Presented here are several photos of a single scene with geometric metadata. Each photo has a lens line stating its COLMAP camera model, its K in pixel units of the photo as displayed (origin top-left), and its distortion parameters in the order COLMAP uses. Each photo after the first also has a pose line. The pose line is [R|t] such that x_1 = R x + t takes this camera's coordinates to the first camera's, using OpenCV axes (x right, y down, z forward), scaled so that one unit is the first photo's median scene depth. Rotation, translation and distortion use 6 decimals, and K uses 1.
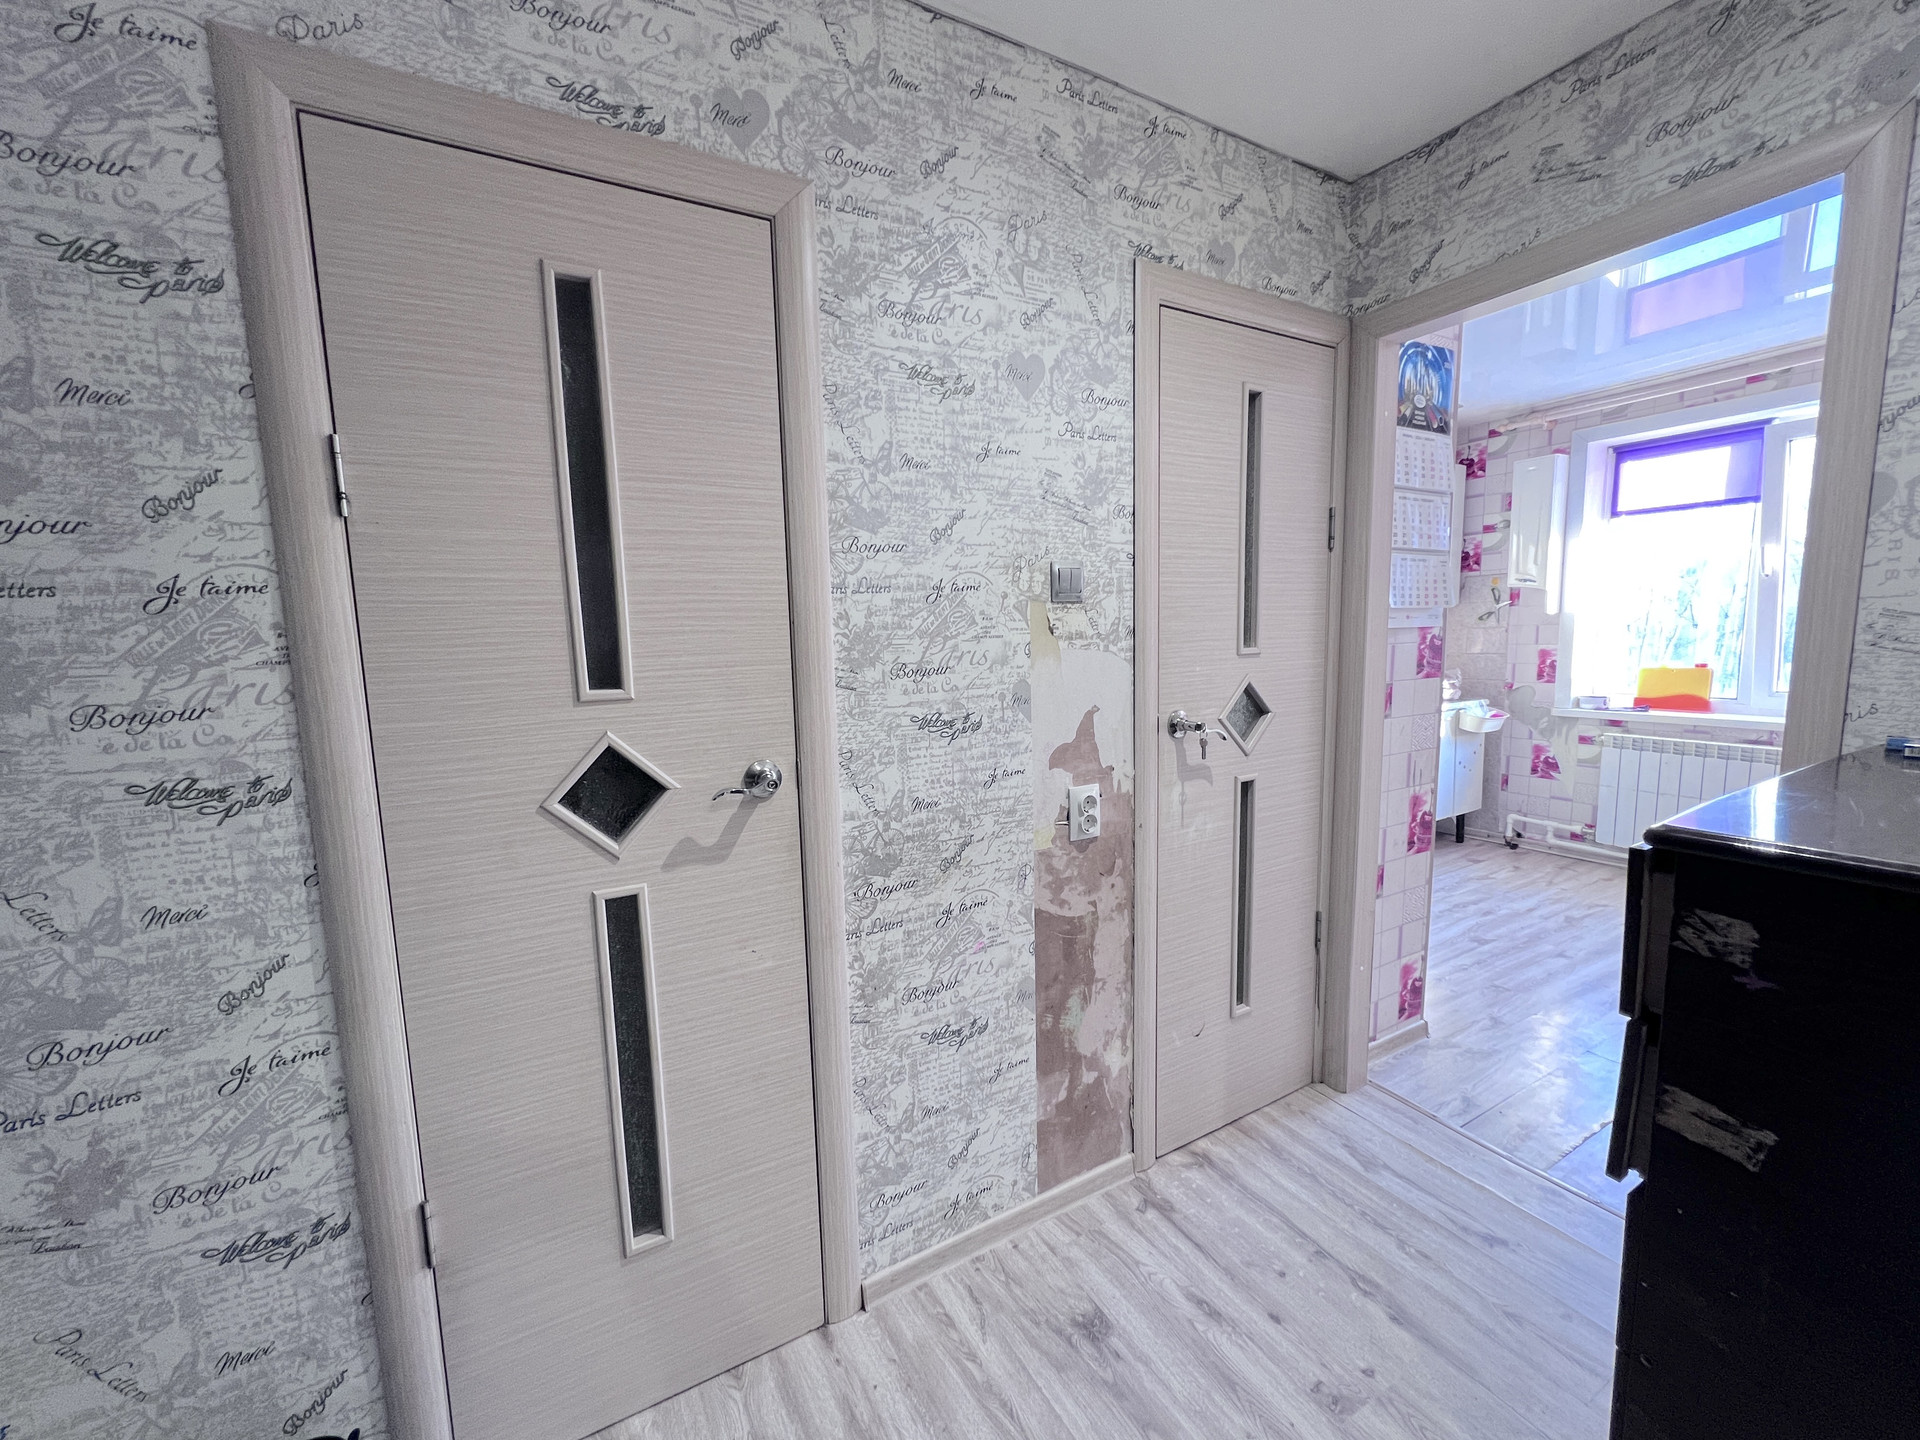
lens RADIAL K [[776.4, 0, 963.5], [0, 776.4, 727.7], [0, 0, 1]] dist [-0.007747, 0.001361]
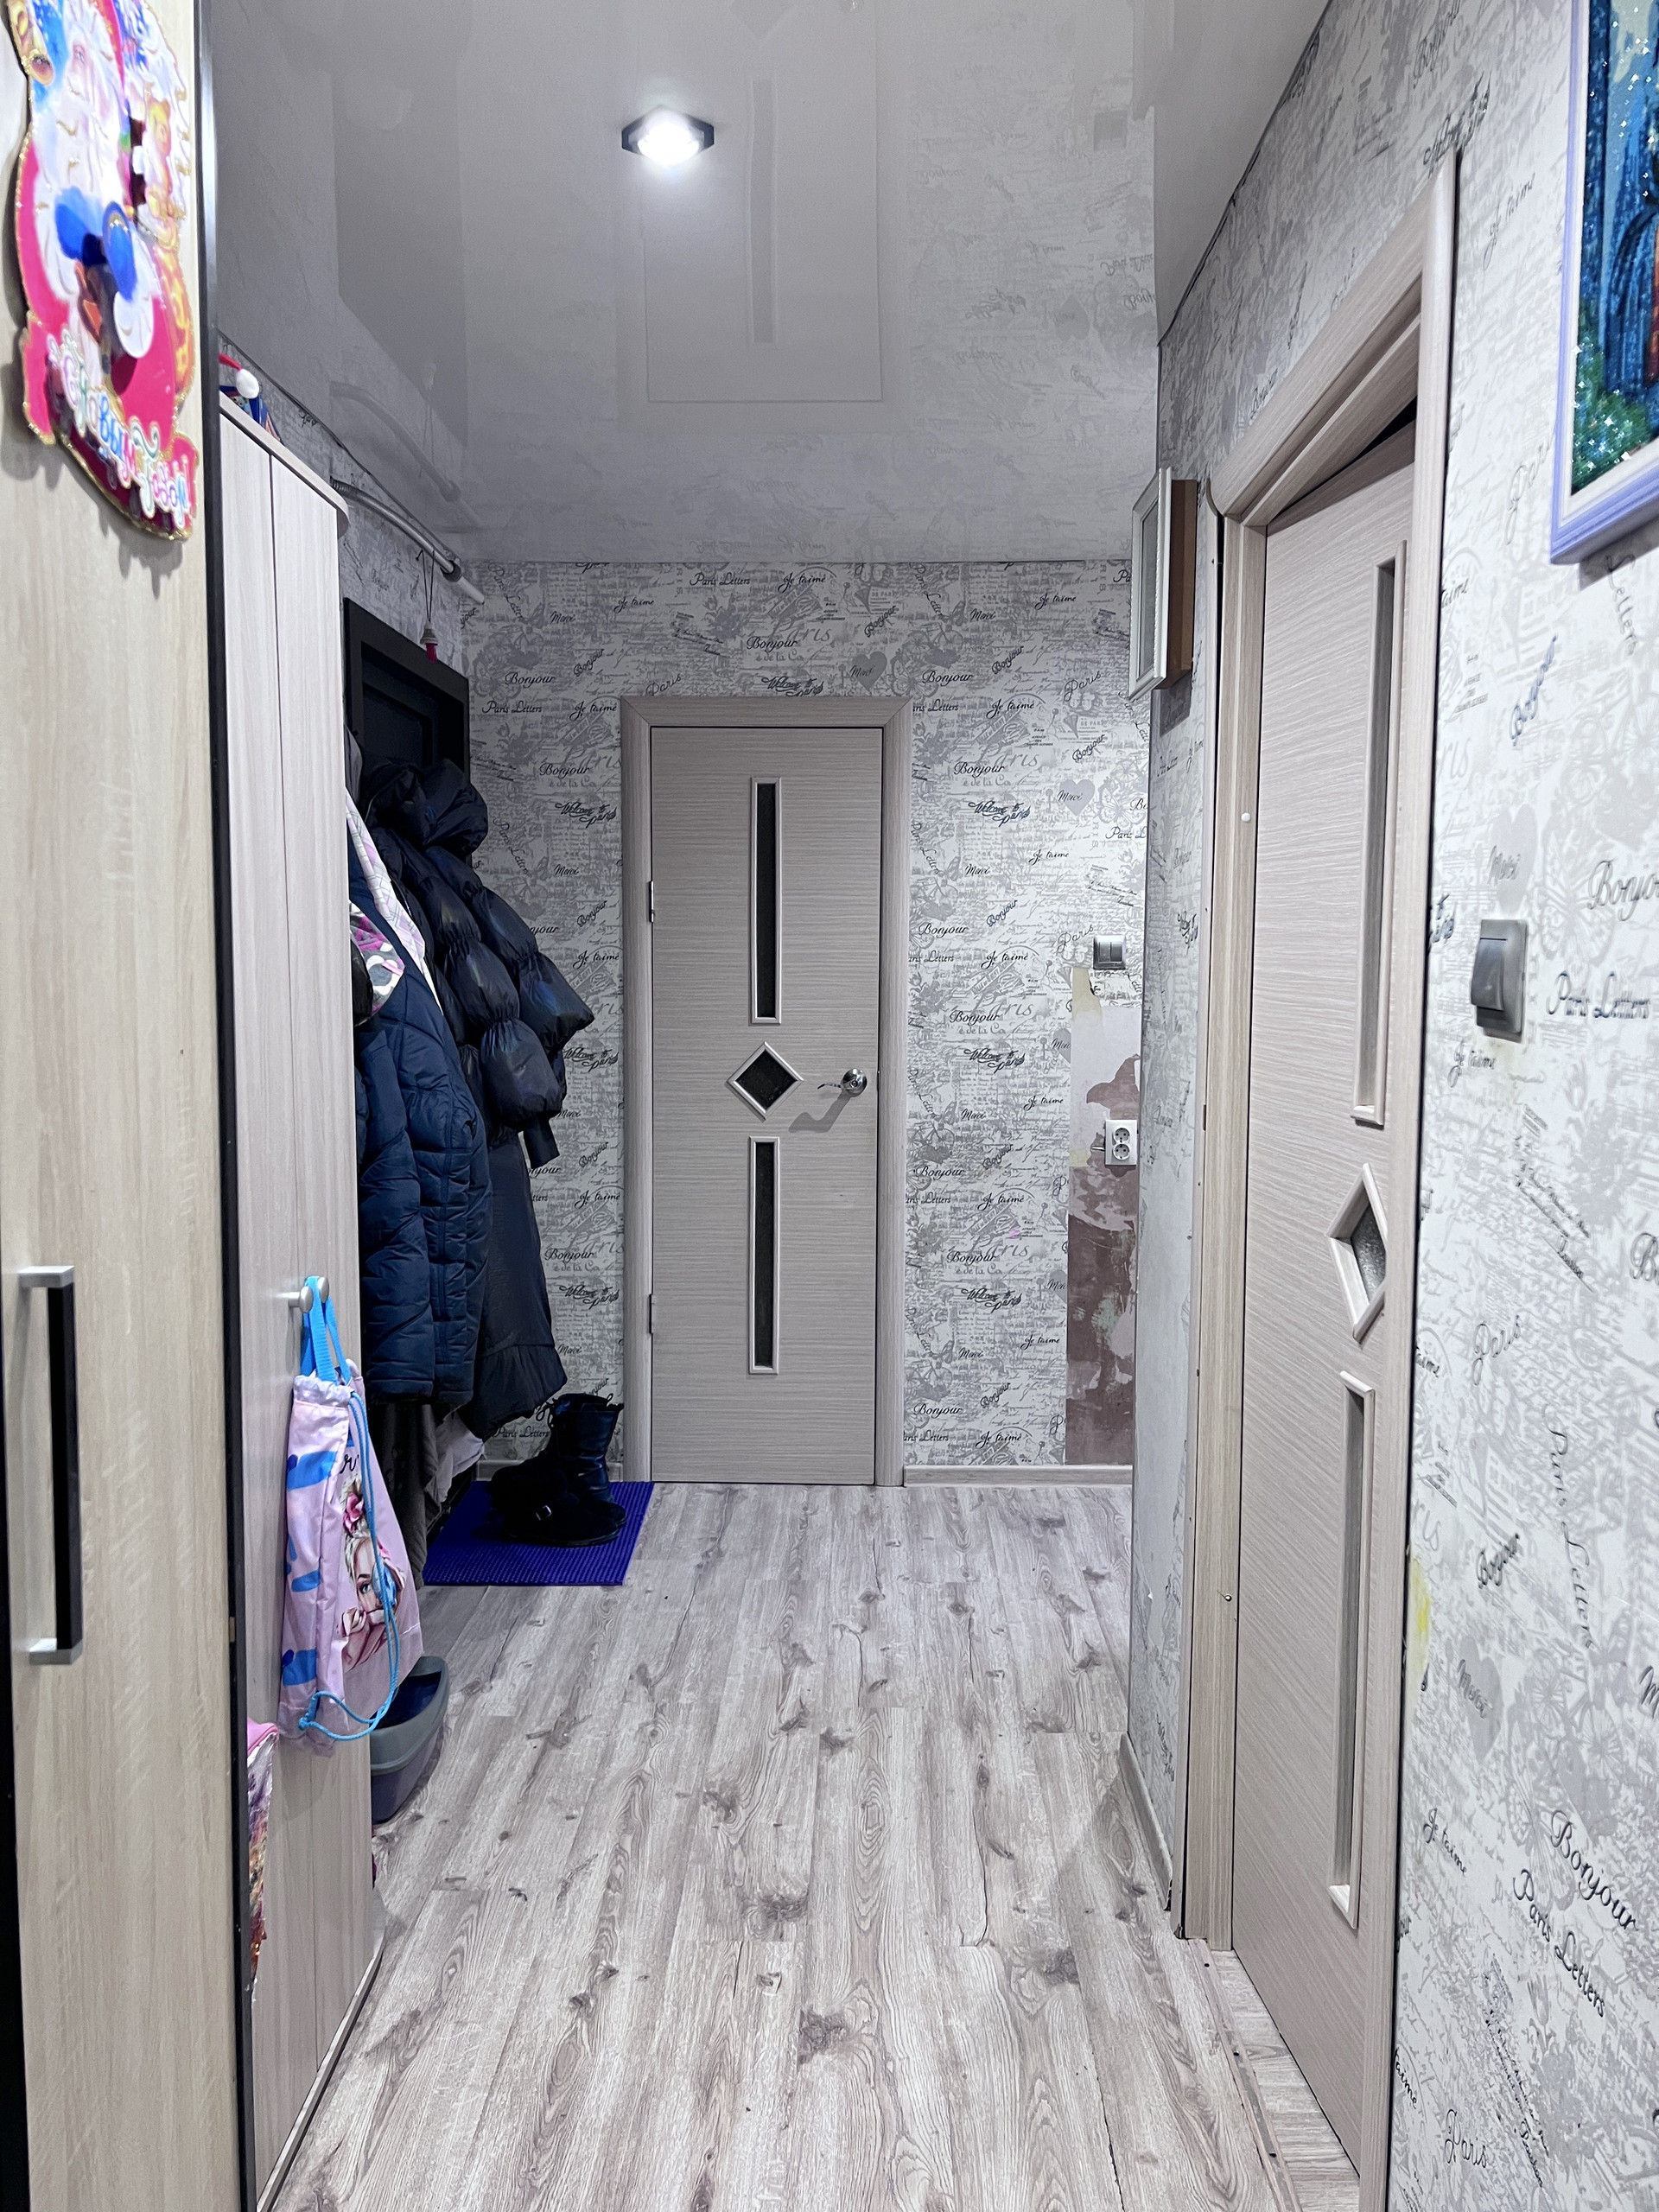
lens RADIAL K [[1640.4, 0, 828.1], [0, 1640.4, 1105.5], [0, 0, 1]] dist [0.044738, -0.027361]
pose [[0.856855, 0.073575, -0.510281, 1.216845], [-0.090131, 0.995900, -0.007752, 0.128931], [0.507619, 0.052635, 0.859973, -1.628308]]
